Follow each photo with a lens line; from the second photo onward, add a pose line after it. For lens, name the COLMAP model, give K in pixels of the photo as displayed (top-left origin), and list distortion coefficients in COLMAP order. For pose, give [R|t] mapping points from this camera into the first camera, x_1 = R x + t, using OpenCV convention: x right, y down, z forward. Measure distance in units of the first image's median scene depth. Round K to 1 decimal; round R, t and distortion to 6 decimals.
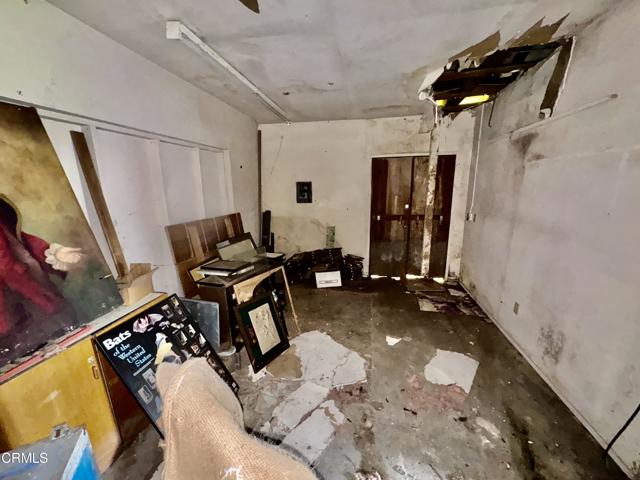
lens RADIAL K [[254.4, 0, 321.0], [0, 254.4, 239.6], [0, 0, 1]] dist [-0.000479, -0.000518]
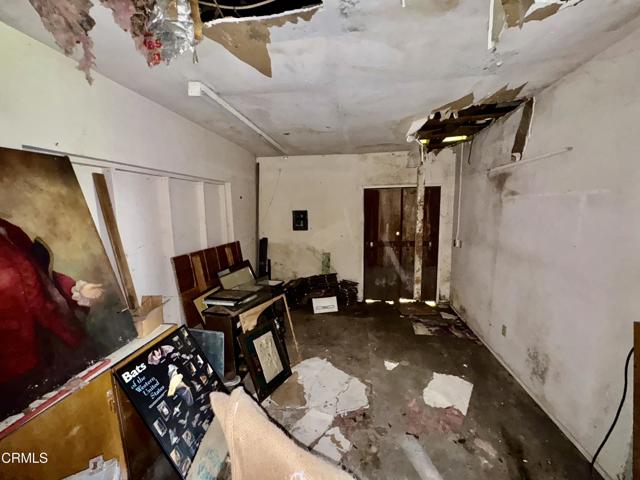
lens RADIAL K [[254.4, 0, 321.0], [0, 254.4, 239.6], [0, 0, 1]] dist [-0.000479, -0.000518]
pose [[0.999088, -0.007979, 0.041942, -0.053325], [0.011518, 0.996328, -0.084839, -0.036298], [-0.041111, 0.085245, 0.995512, -0.080876]]
